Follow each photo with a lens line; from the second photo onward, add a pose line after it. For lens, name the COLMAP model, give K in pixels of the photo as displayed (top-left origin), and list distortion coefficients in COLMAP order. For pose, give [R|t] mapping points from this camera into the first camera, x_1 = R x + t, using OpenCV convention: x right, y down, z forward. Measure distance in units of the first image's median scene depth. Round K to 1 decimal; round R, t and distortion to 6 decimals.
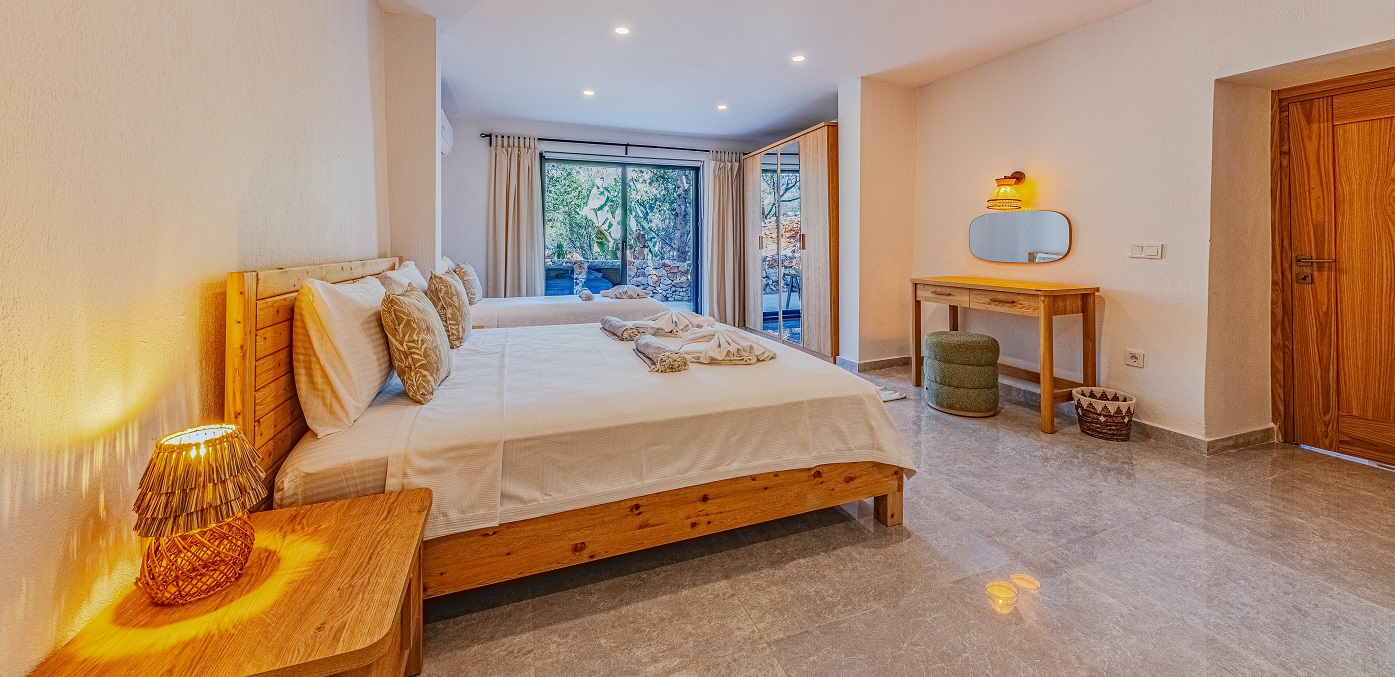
lens RADIAL K [[485.8, 0, 695.9], [0, 485.8, 247.8], [0, 0, 1]] dist [0.000699, 0.000036]
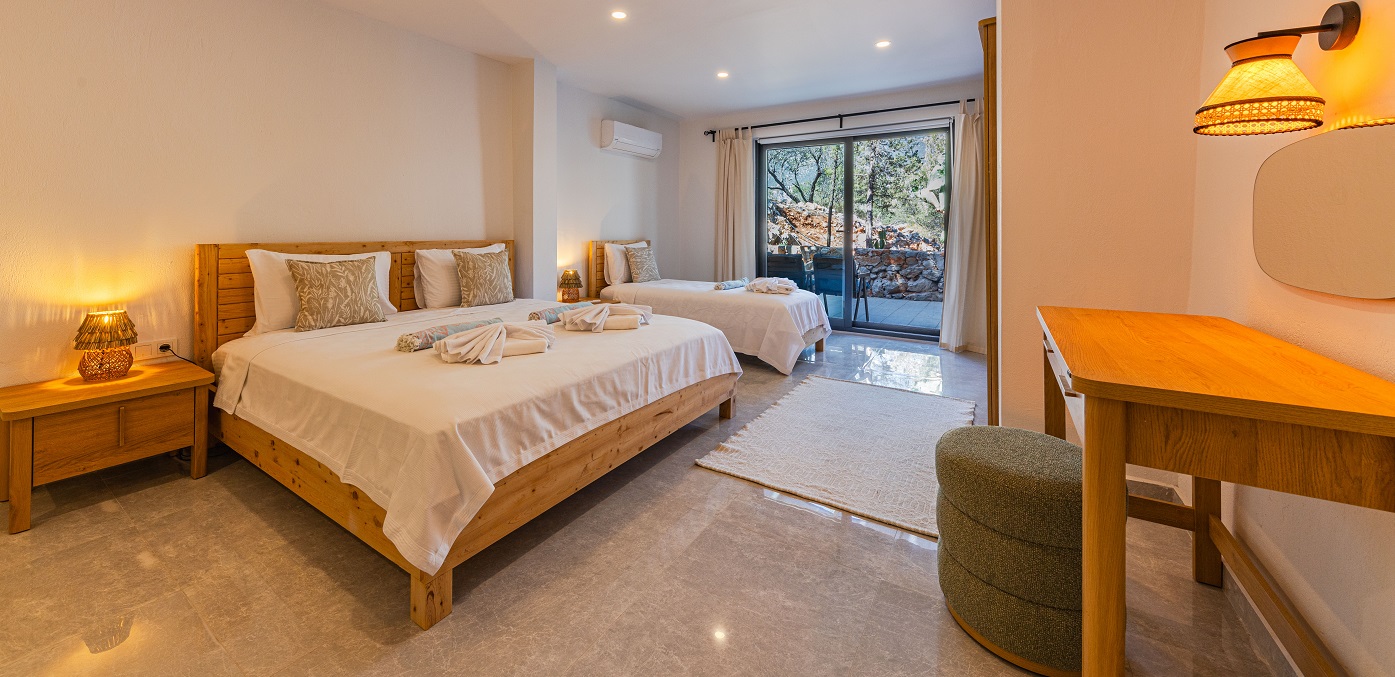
lens RADIAL K [[486.0, 0, 696.6], [0, 486.0, 234.4], [0, 0, 1]] dist [-0.000086, -0.000134]
pose [[0.607076, 0.007272, -0.794610, 0.669142], [-0.008849, 0.999958, 0.002391, -0.005468], [0.794594, 0.005580, 0.607115, 0.485342]]
